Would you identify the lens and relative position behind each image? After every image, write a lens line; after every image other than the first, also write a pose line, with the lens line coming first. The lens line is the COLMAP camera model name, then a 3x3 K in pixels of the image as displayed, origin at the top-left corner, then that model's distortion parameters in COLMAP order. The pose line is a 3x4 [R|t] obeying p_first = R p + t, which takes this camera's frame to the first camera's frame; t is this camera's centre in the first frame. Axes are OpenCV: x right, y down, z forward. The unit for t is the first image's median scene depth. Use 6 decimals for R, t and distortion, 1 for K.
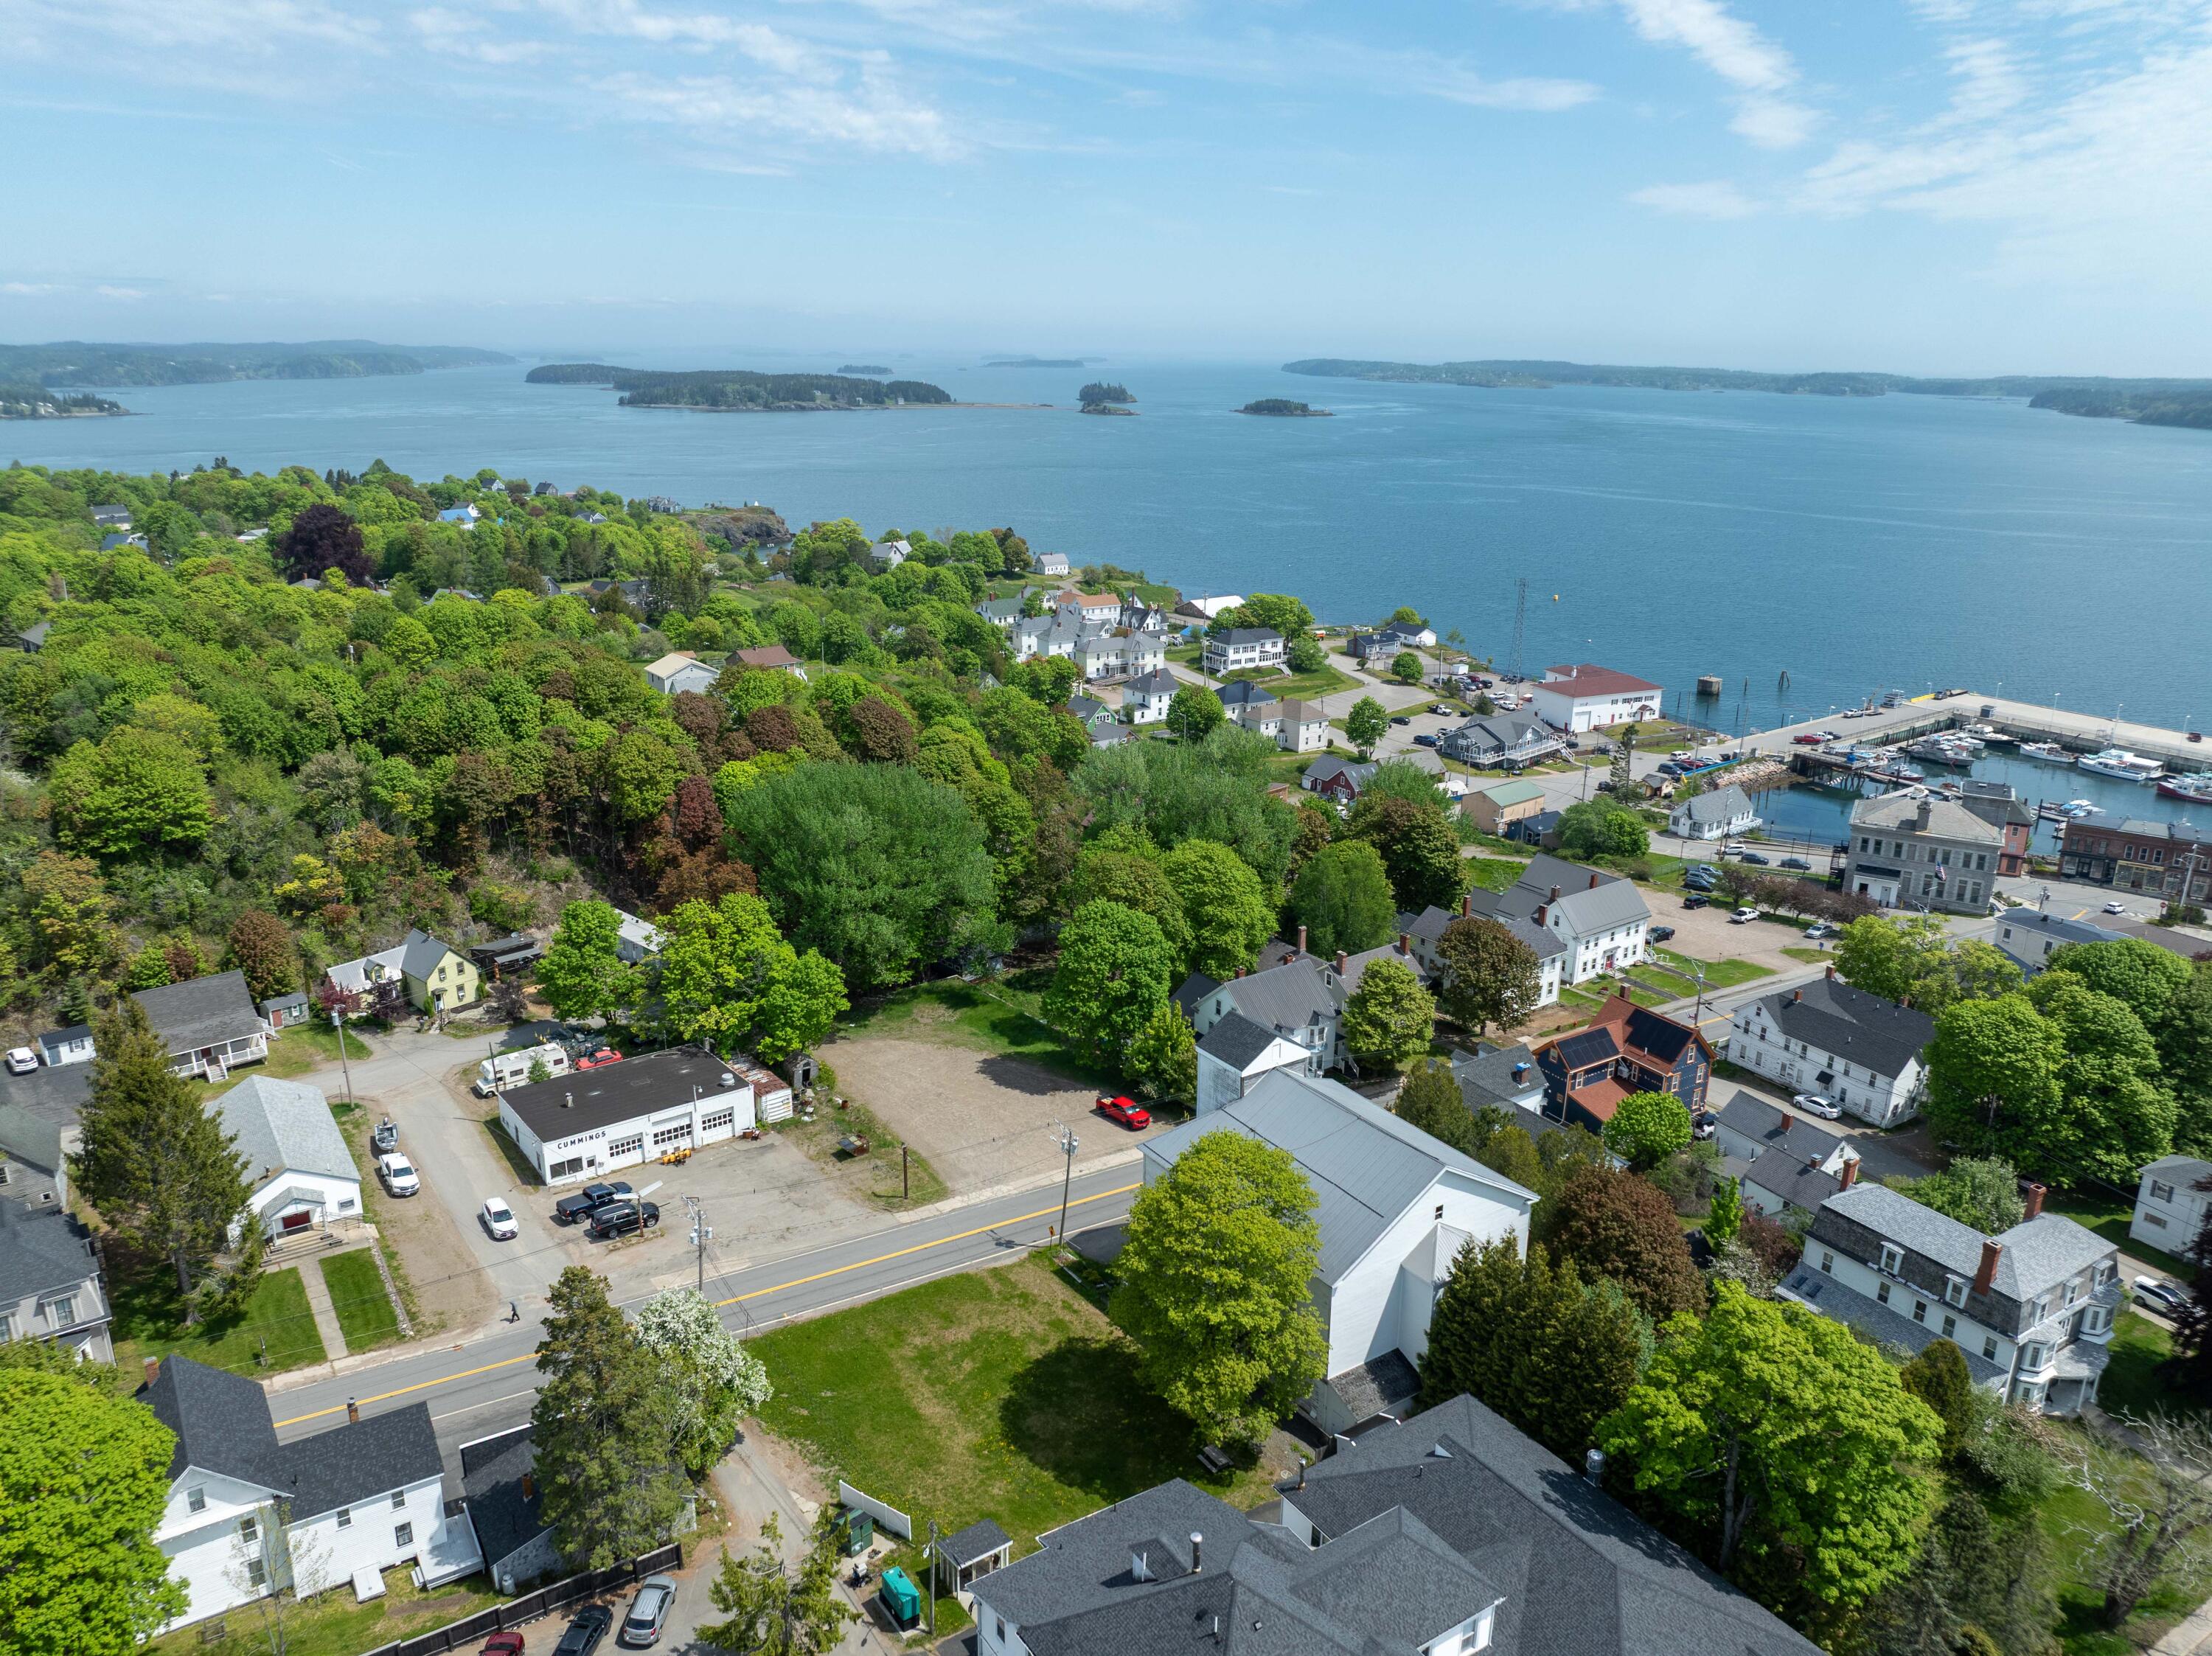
lens RADIAL K [[1566.7, 0, 1105.7], [0, 1566.7, 830.5], [0, 0, 1]] dist [-0.038757, 0.008596]
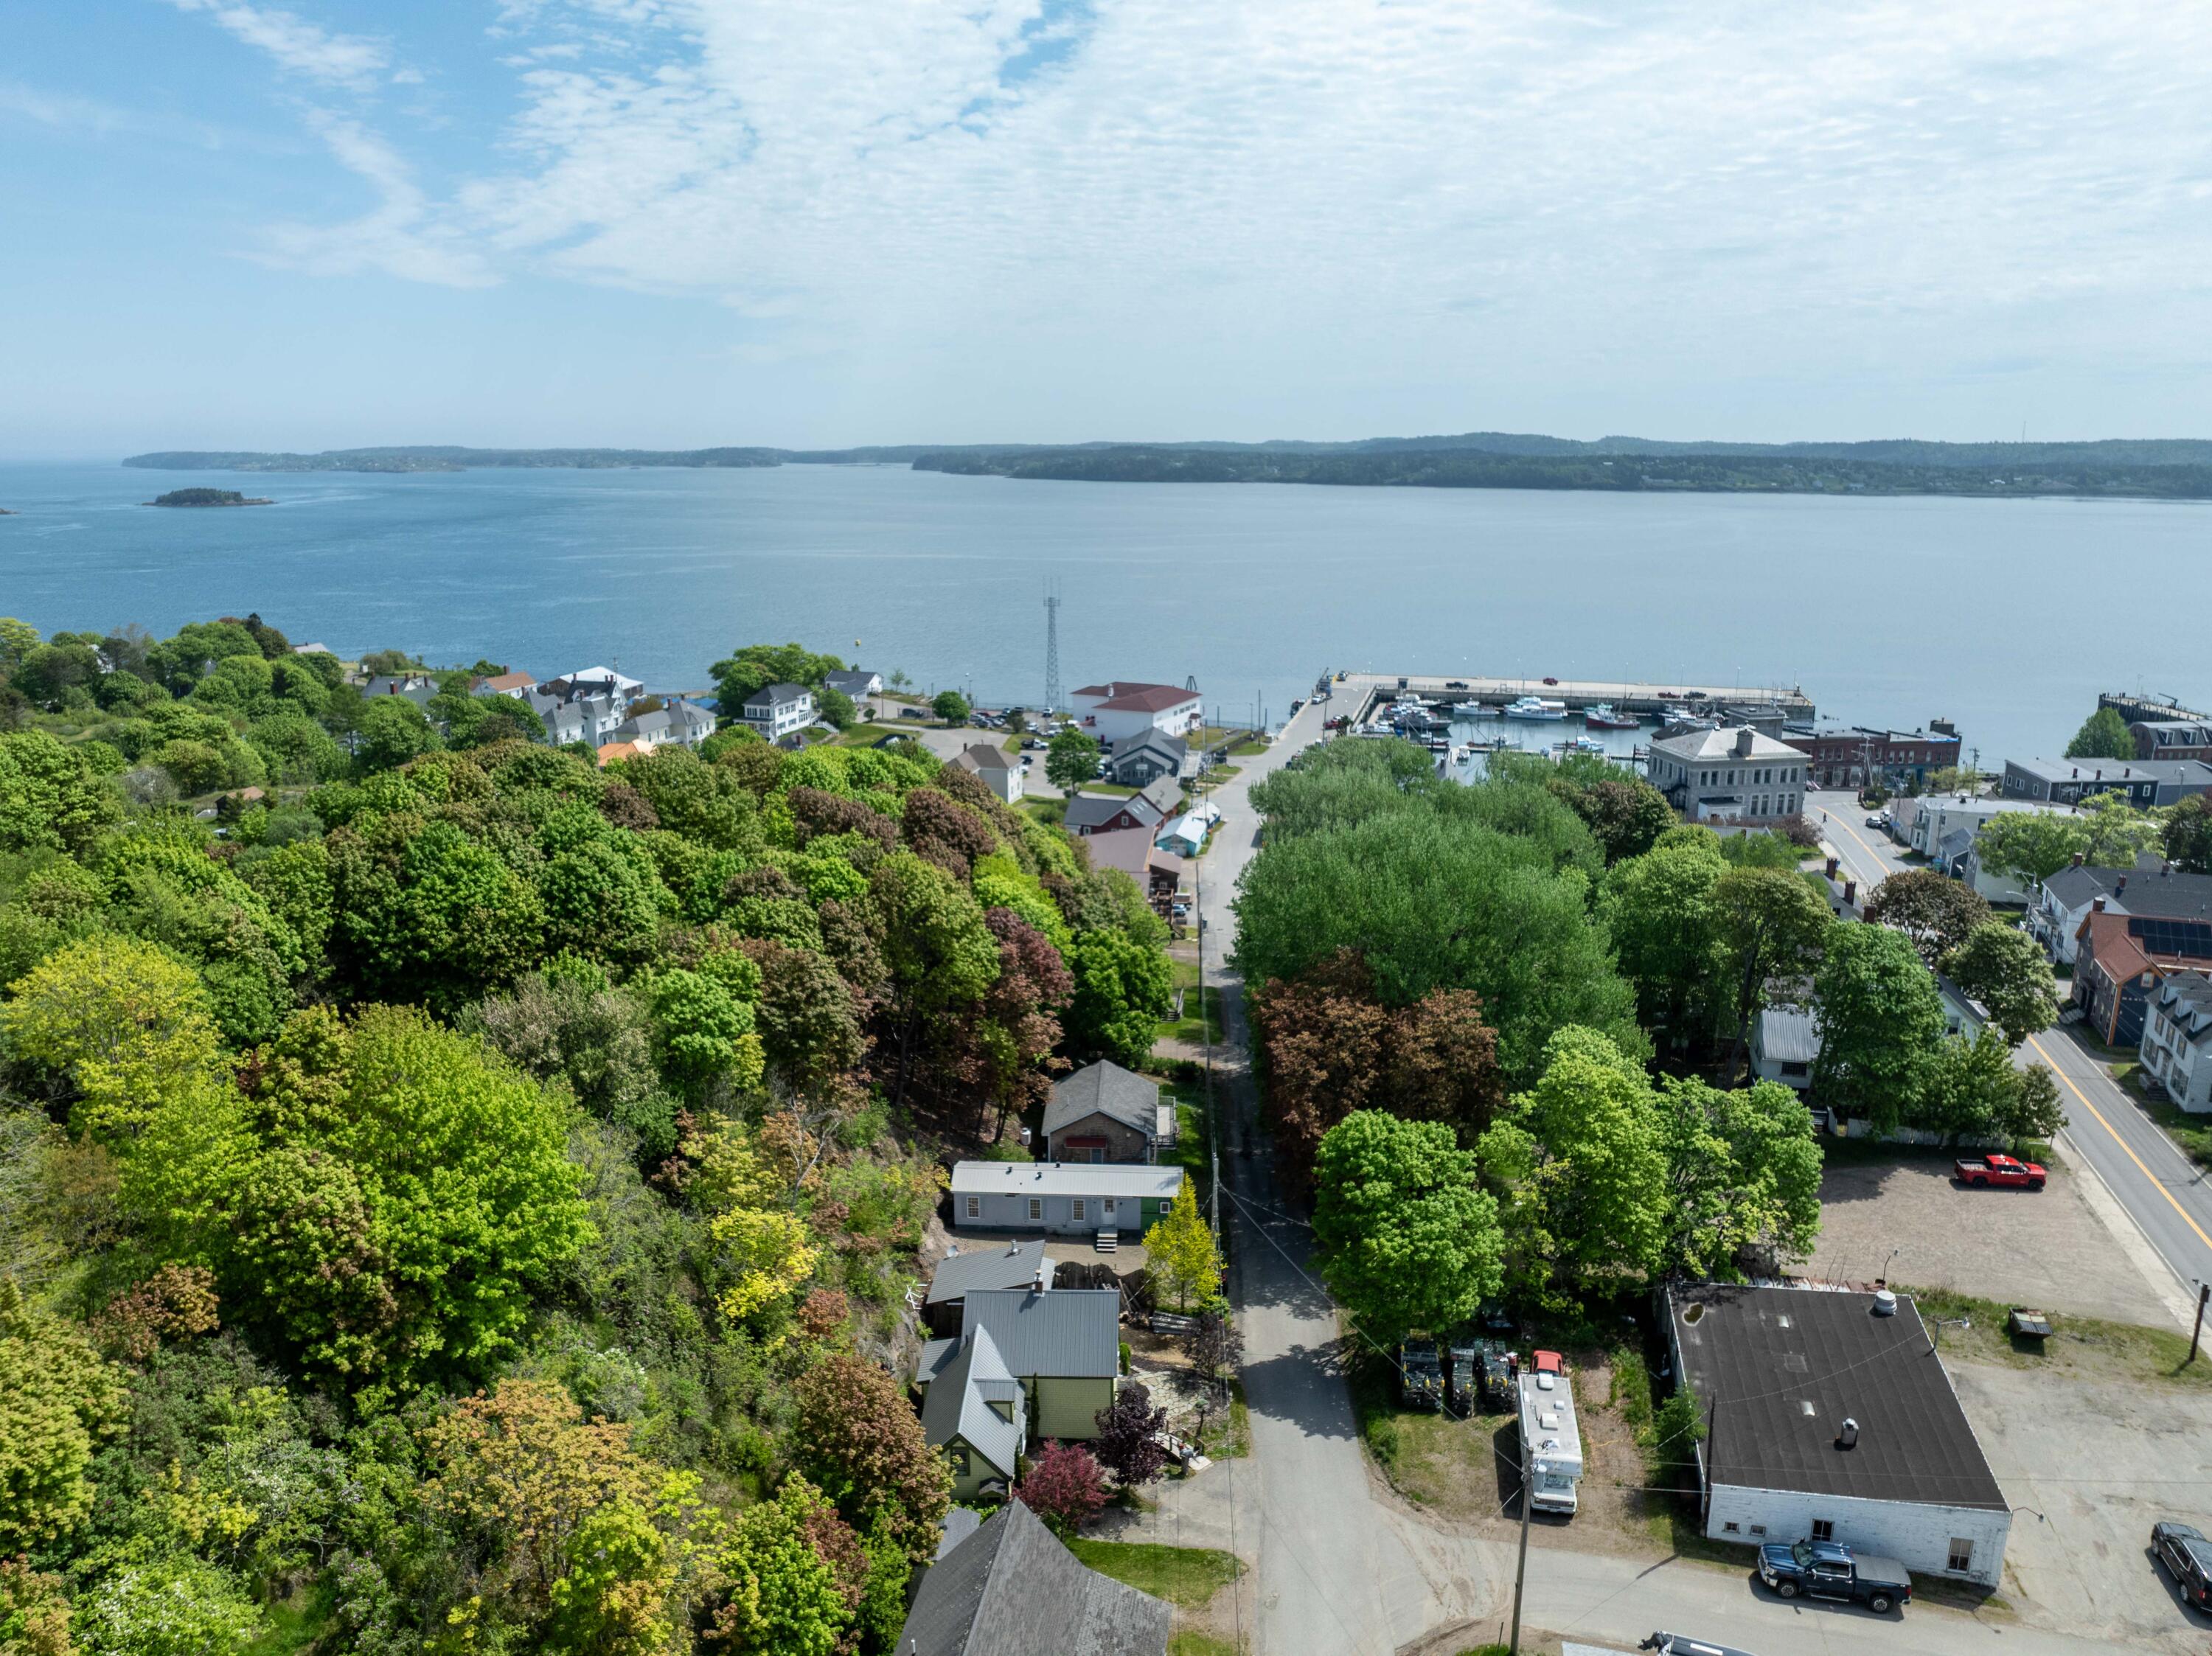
lens RADIAL K [[1566.7, 0, 1111.1], [0, 1566.7, 827.6], [0, 0, 1]] dist [-0.038757, 0.008596]
pose [[0.775433, -0.164347, 0.609667, -0.595465], [0.196775, 0.980349, 0.013994, -0.065270], [-0.599986, 0.109117, 0.792534, 0.503389]]
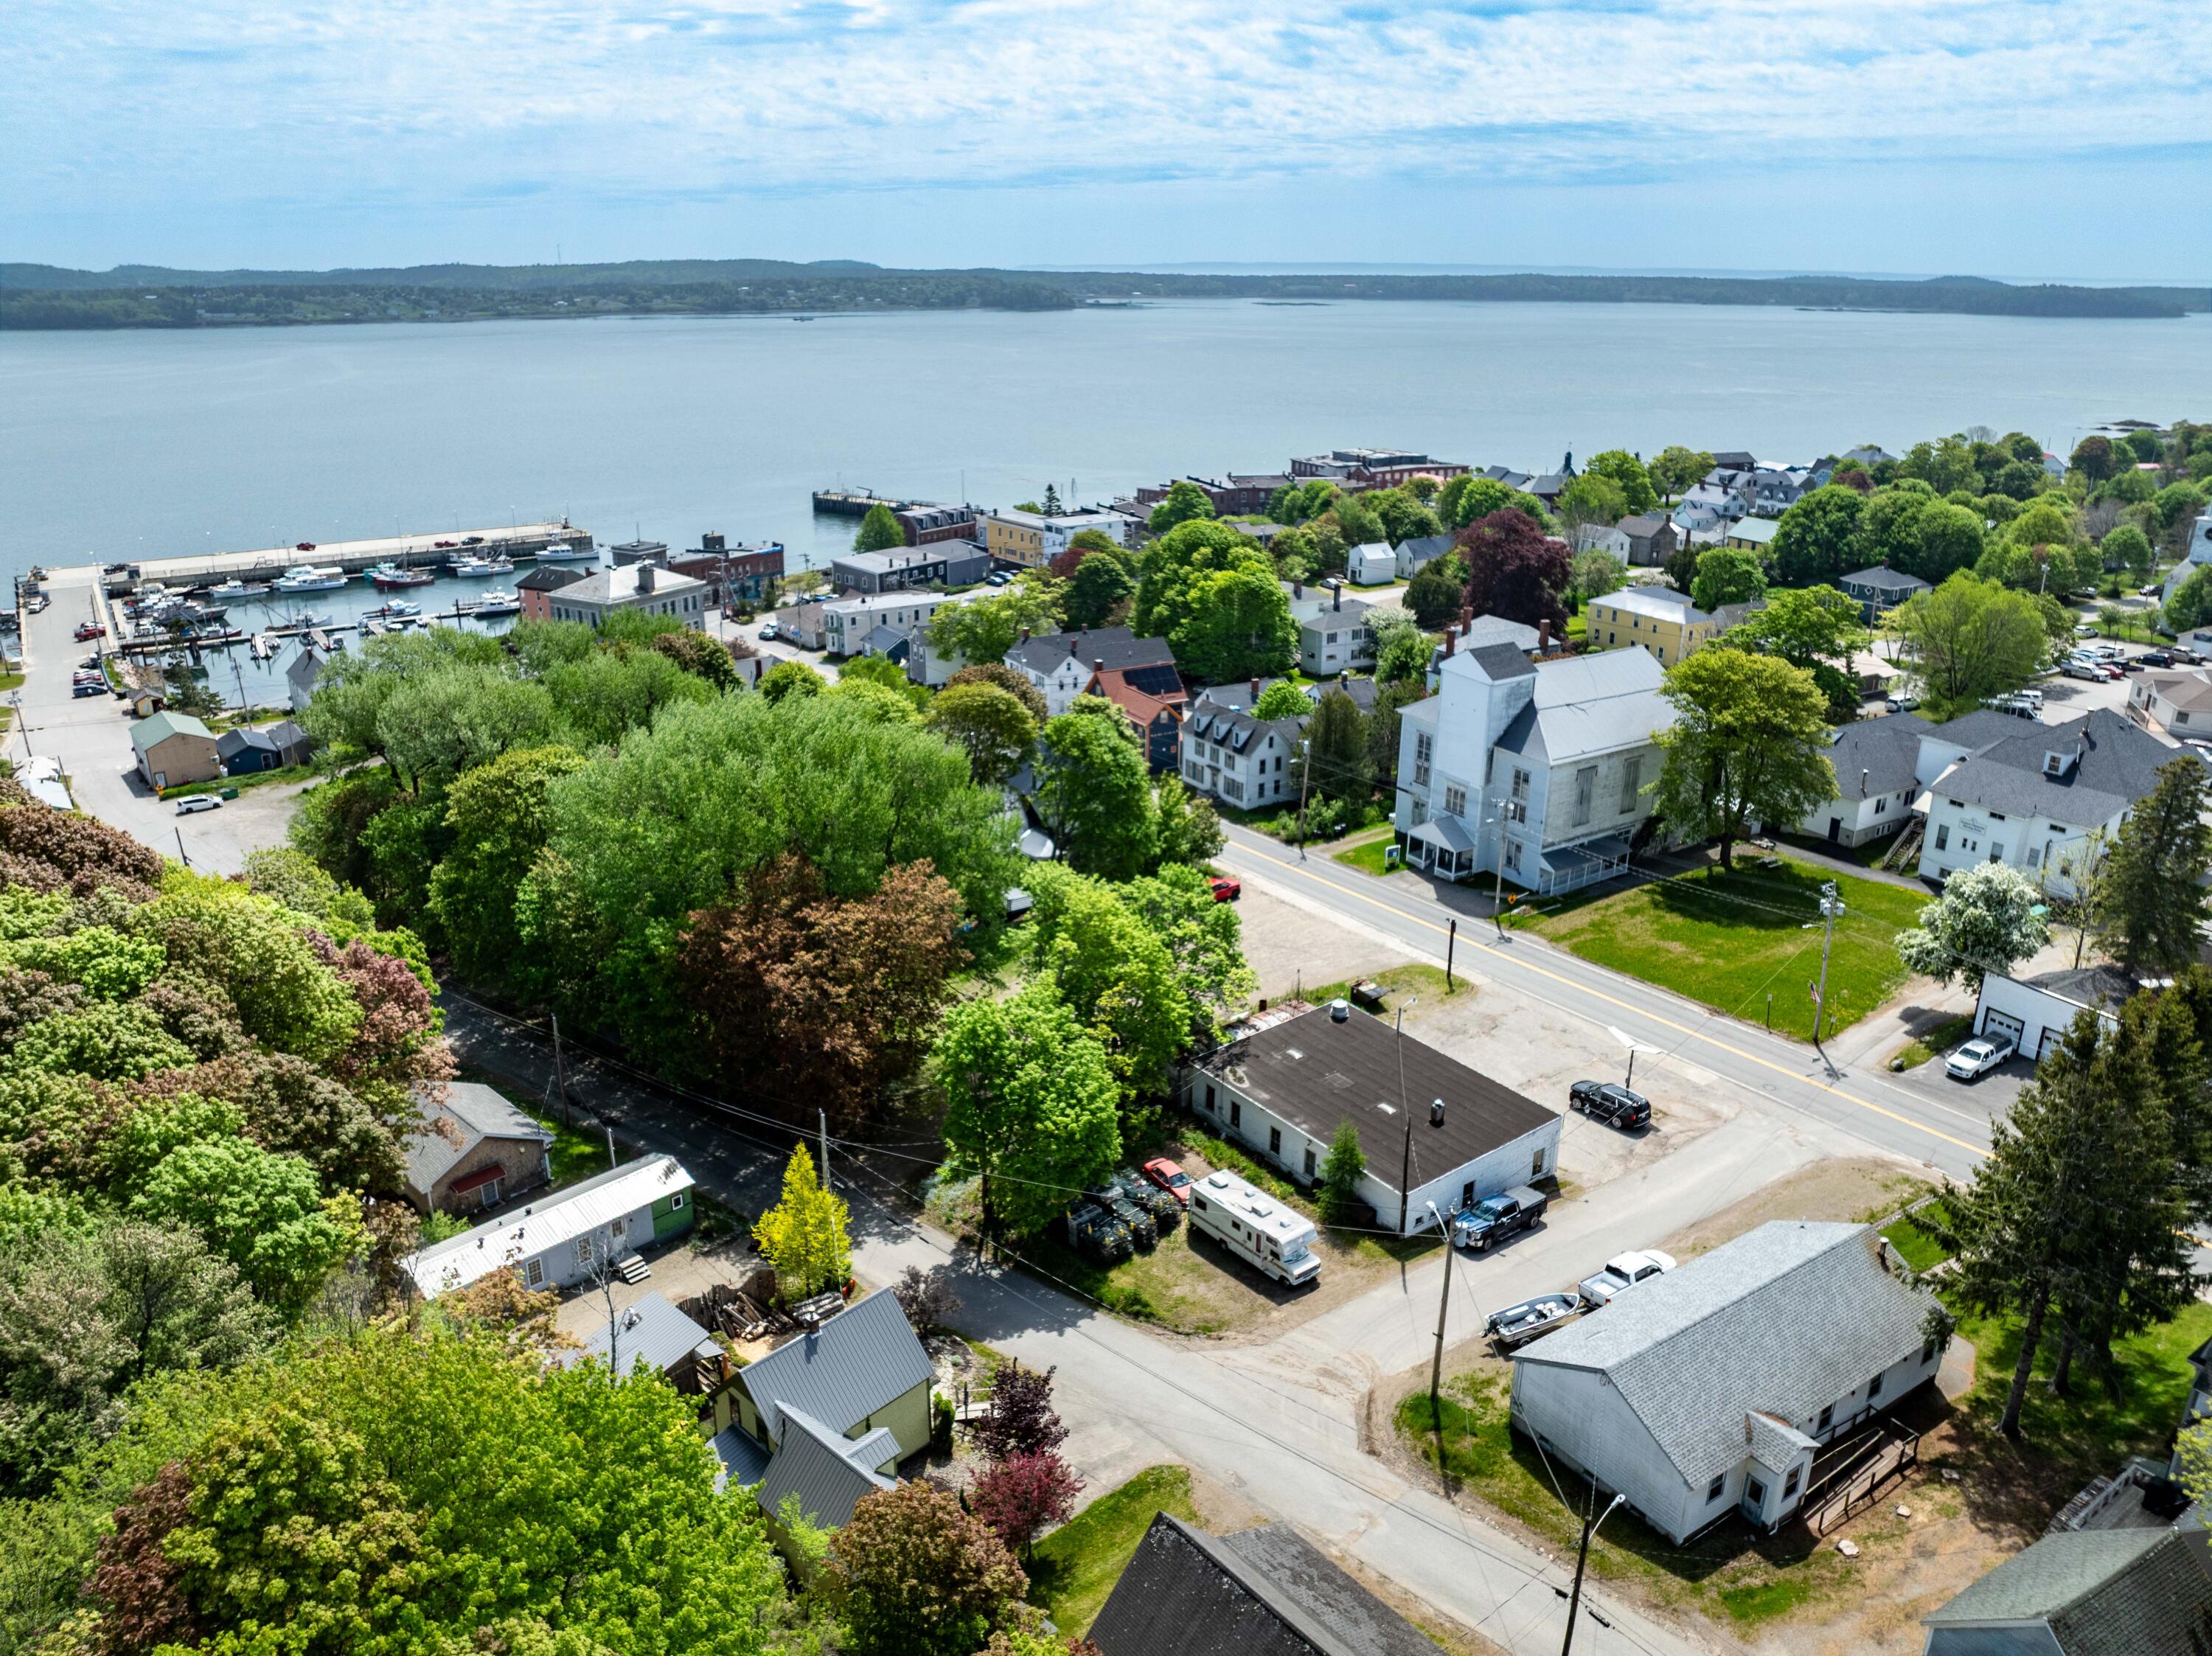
lens RADIAL K [[1566.7, 0, 1107.4], [0, 1566.7, 816.2], [0, 0, 1]] dist [-0.038757, 0.008596]
pose [[0.038278, -0.344680, 0.937939, -0.660982], [0.295366, 0.900589, 0.318901, -0.137212], [-0.954617, 0.264829, 0.136280, 0.720570]]
